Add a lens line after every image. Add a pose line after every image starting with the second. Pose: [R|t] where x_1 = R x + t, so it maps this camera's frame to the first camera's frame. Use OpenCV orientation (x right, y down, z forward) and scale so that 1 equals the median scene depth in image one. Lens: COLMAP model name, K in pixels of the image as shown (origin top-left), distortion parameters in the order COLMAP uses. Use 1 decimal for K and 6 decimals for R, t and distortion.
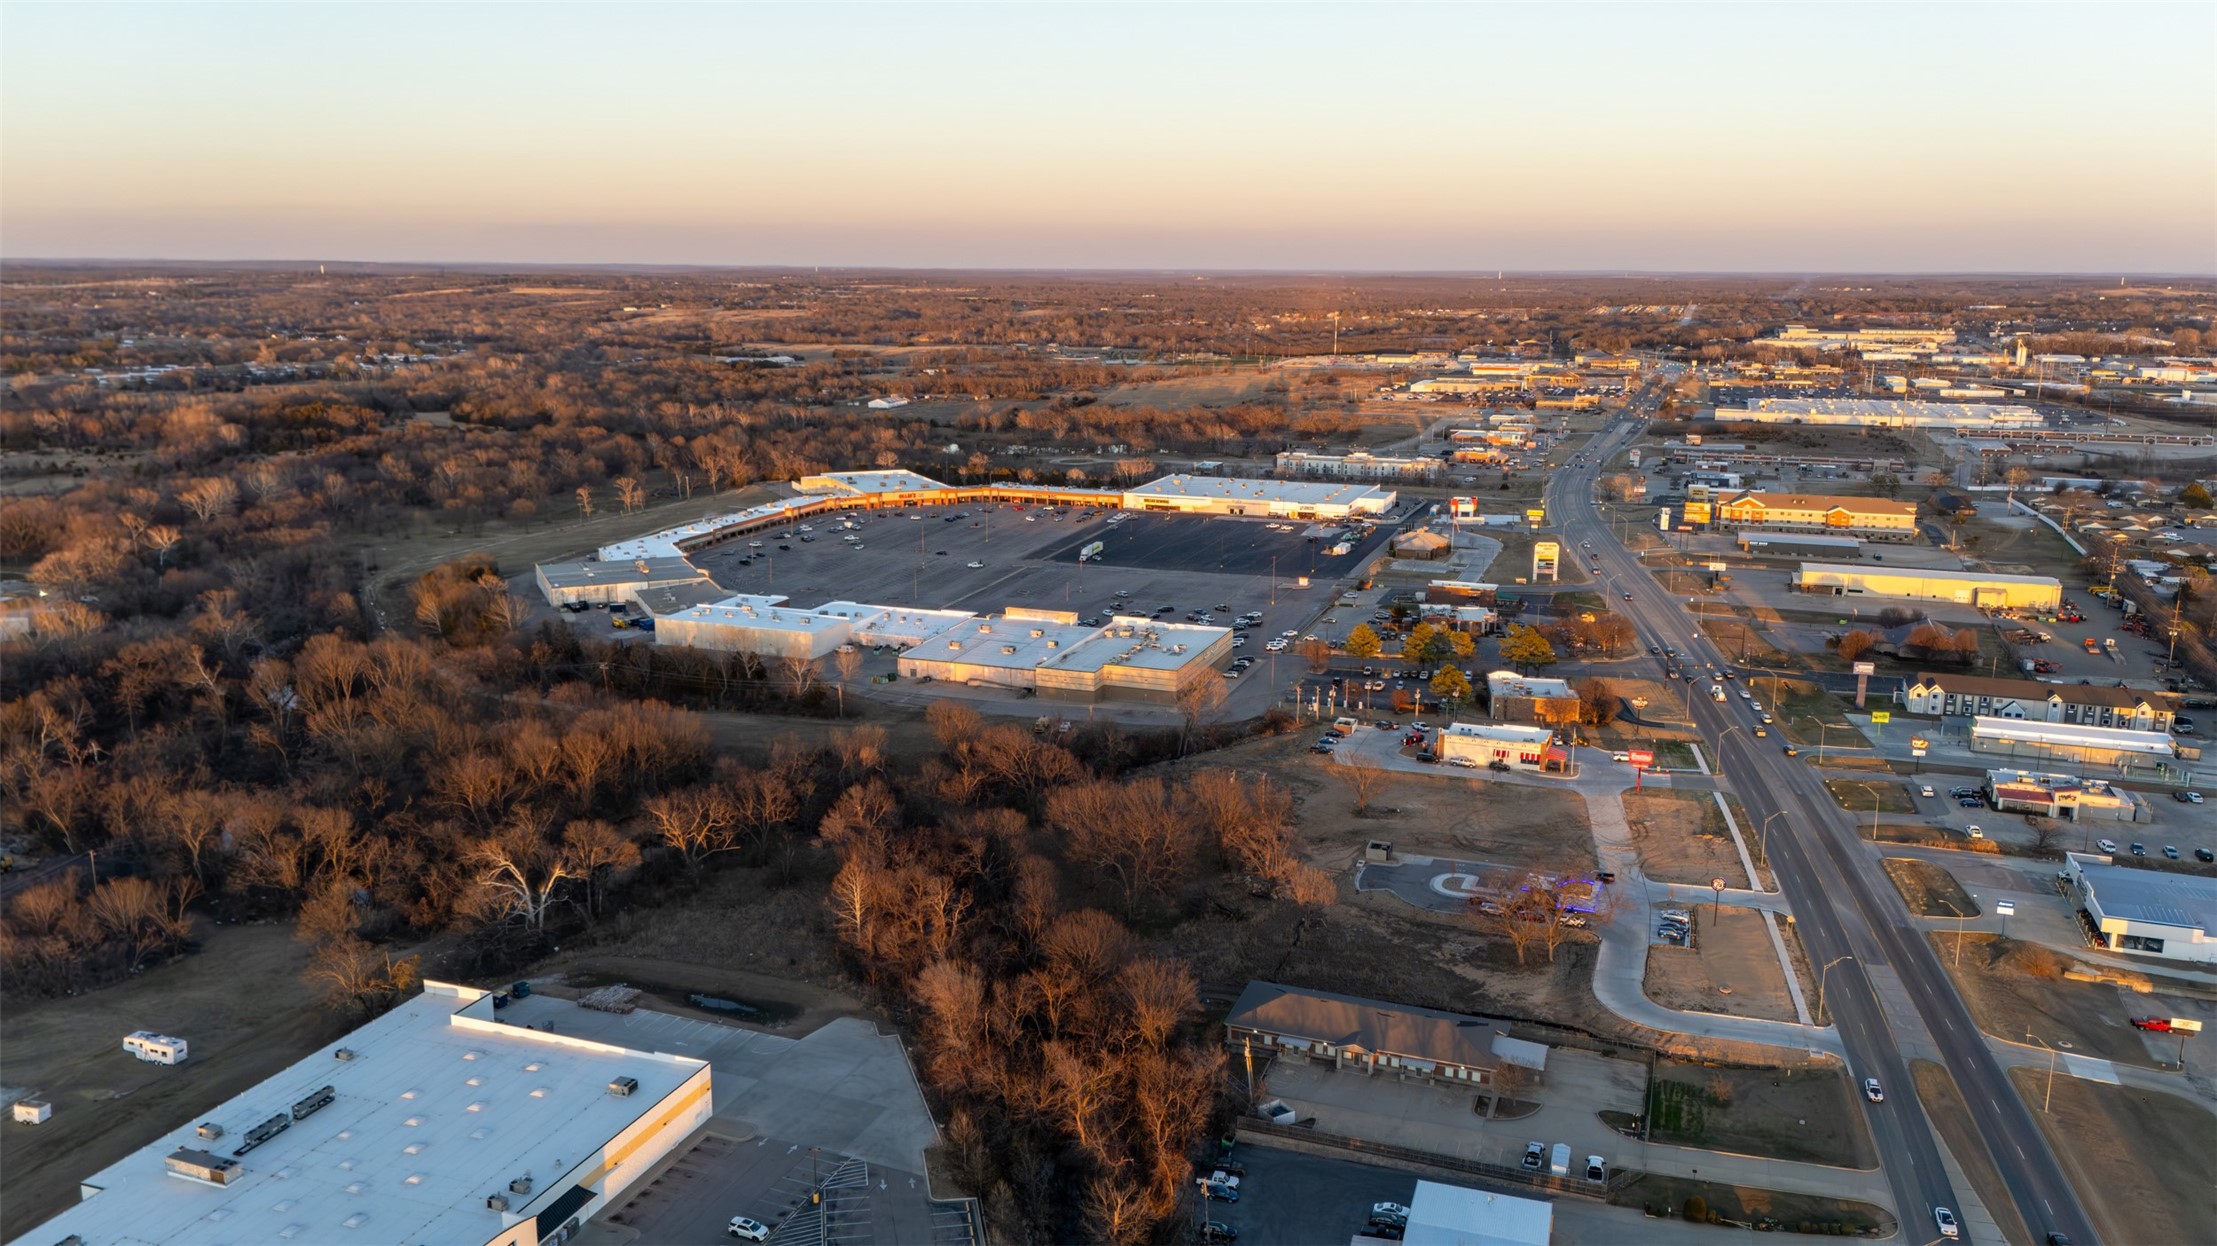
lens RADIAL K [[1618.5, 0, 1108.5], [0, 1618.5, 623.0], [0, 0, 1]] dist [0.094039, -0.099208]
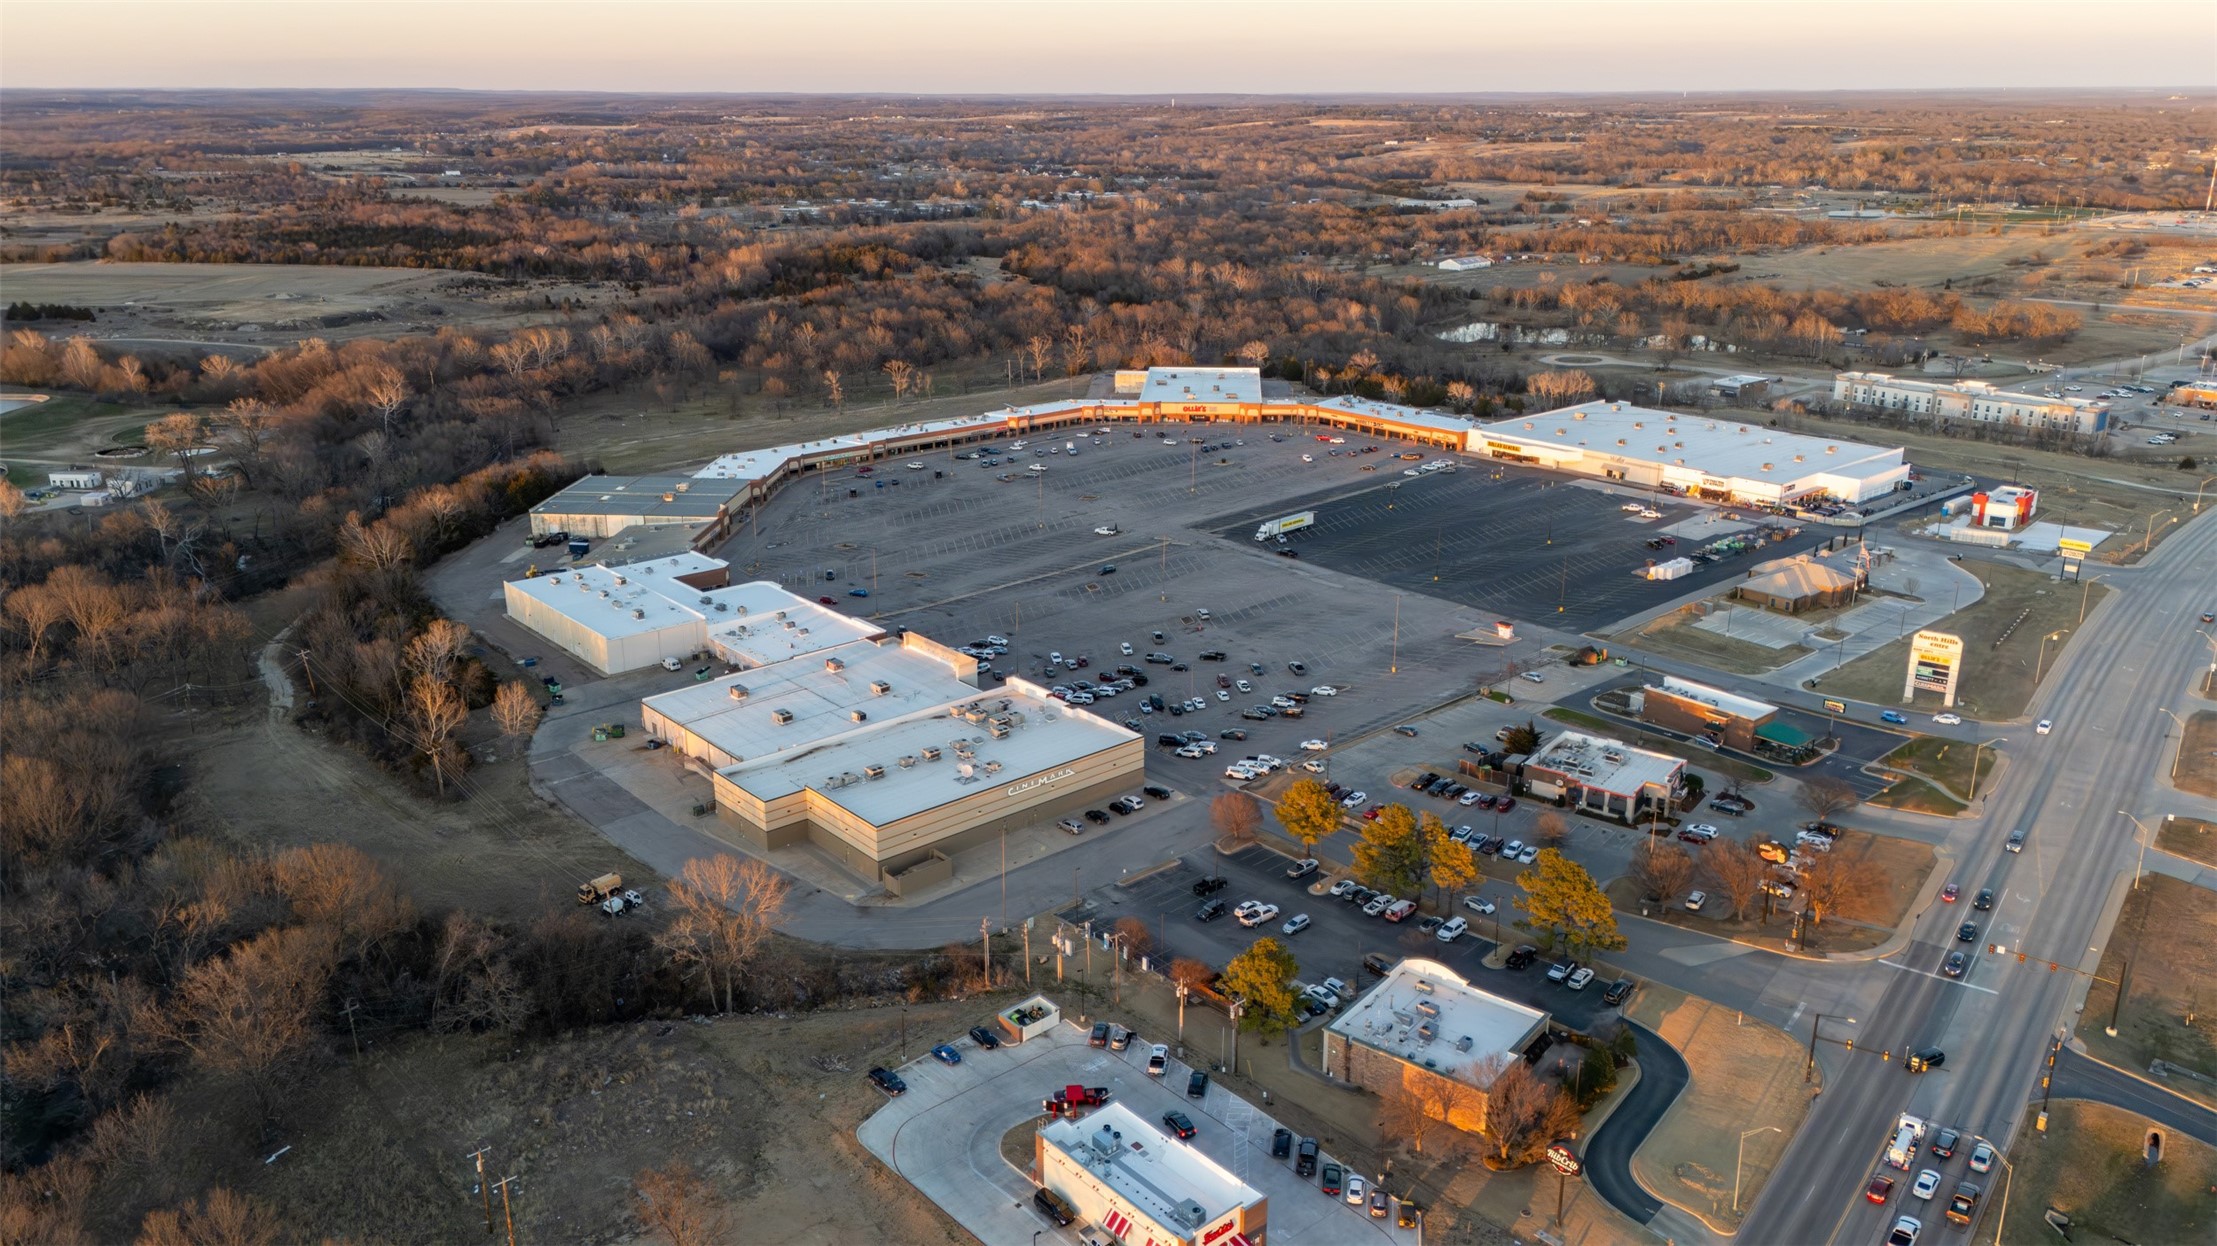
lens RADIAL K [[1615.8, 0, 1108.5], [0, 1615.8, 623.0], [0, 0, 1]] dist [0.089174, -0.081881]
pose [[0.873996, 0.145850, -0.463529, 0.422602], [-0.099696, 0.987422, 0.122713, -0.137834], [0.475597, -0.061038, 0.877543, 0.616813]]
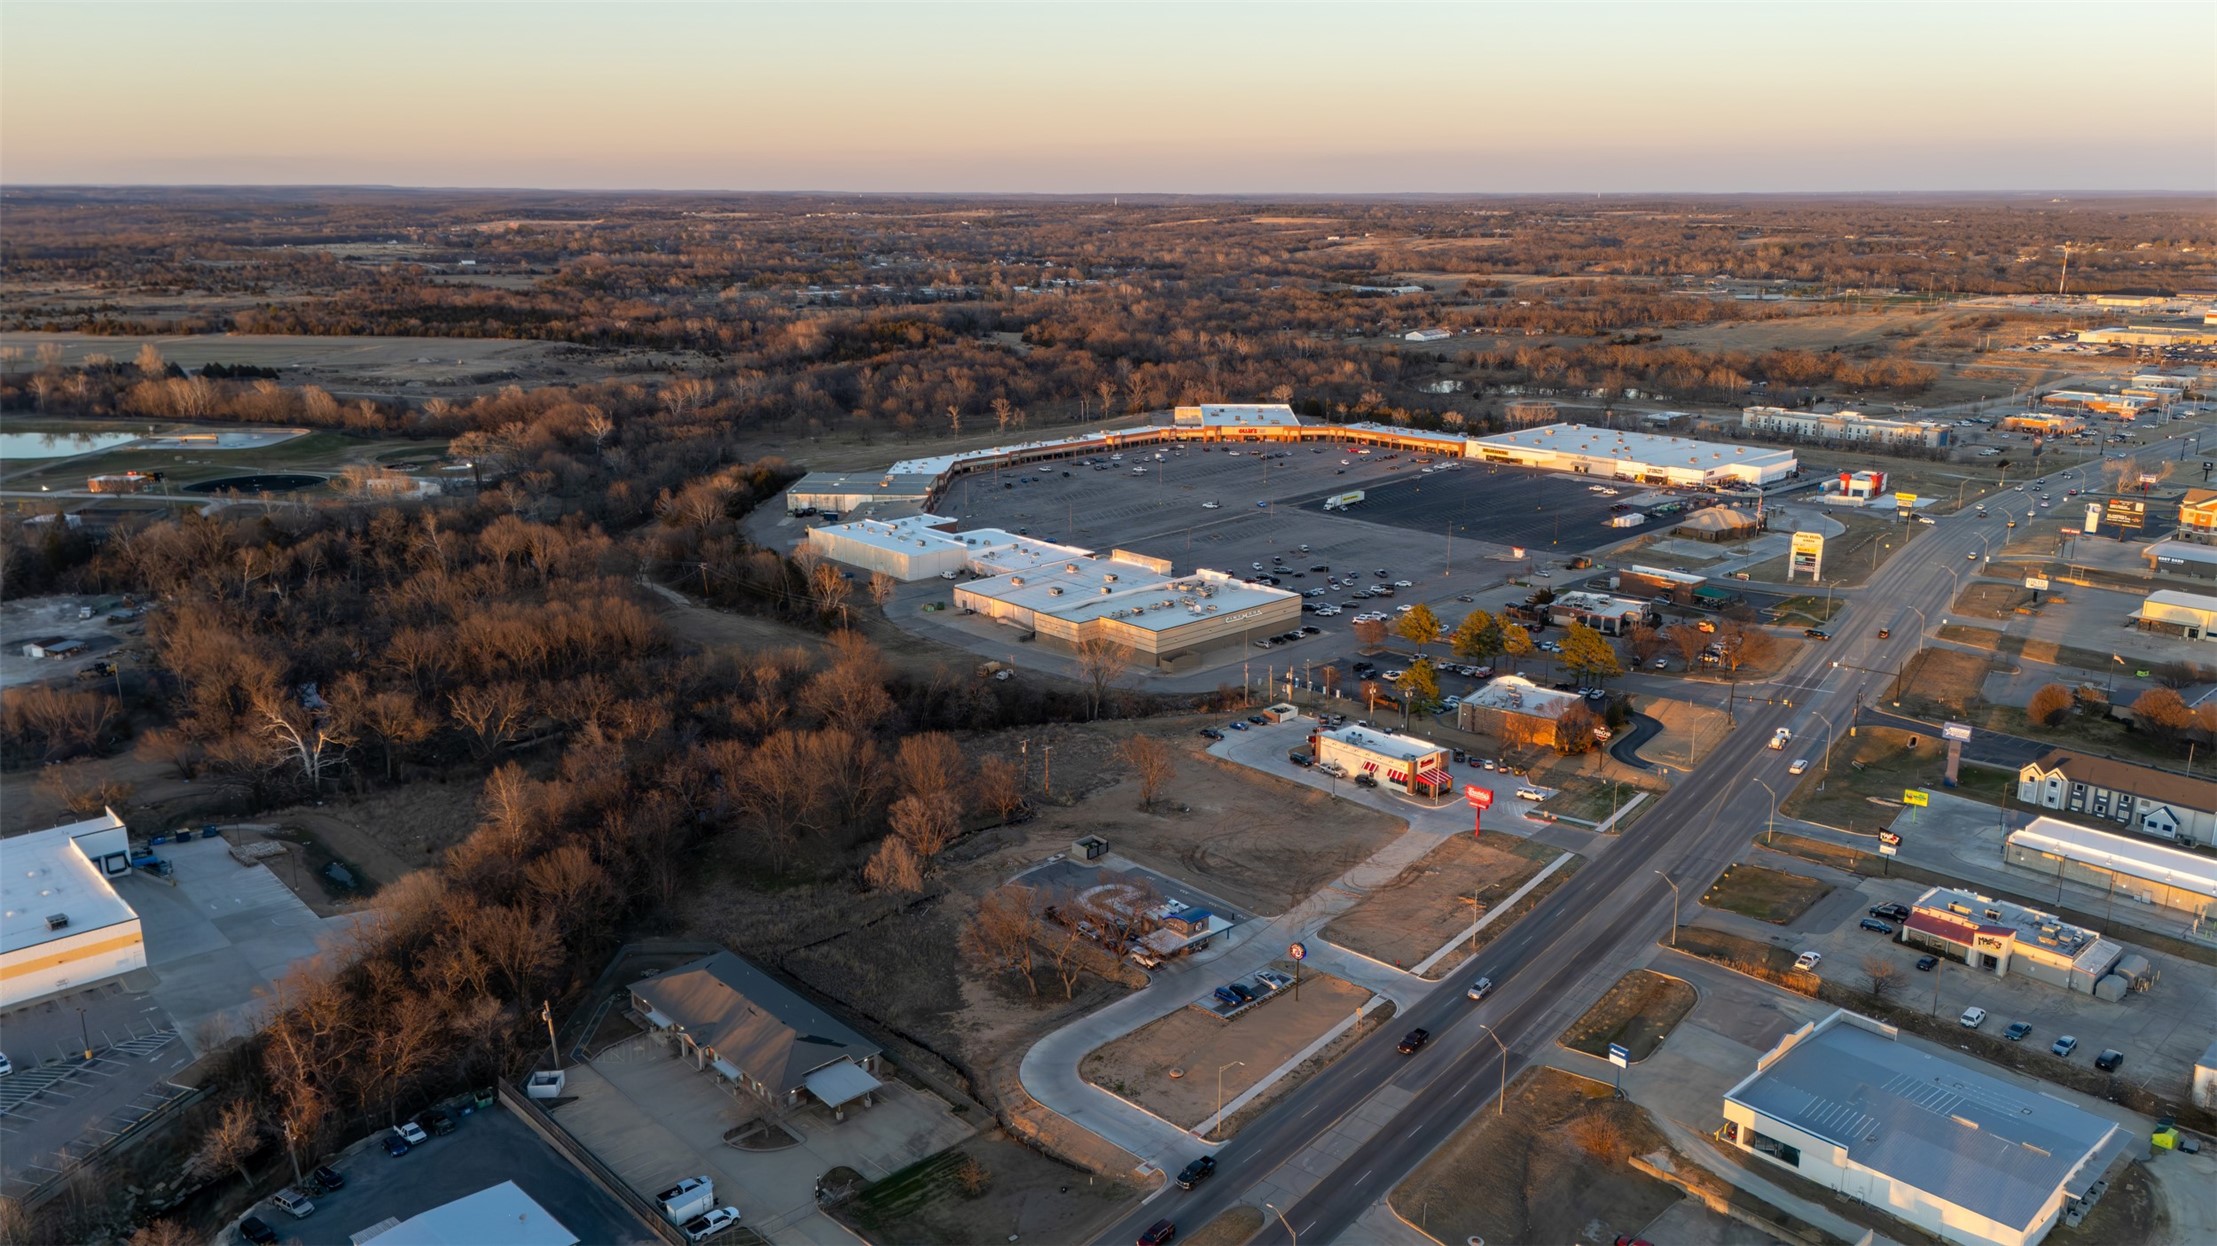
lens RADIAL K [[1618.5, 0, 1108.5], [0, 1618.5, 623.0], [0, 0, 1]] dist [0.094039, -0.099208]
pose [[0.893404, 0.113049, -0.434798, 0.479446], [-0.094890, 0.993471, 0.063330, -0.035550], [0.439118, -0.015321, 0.898299, 0.177636]]
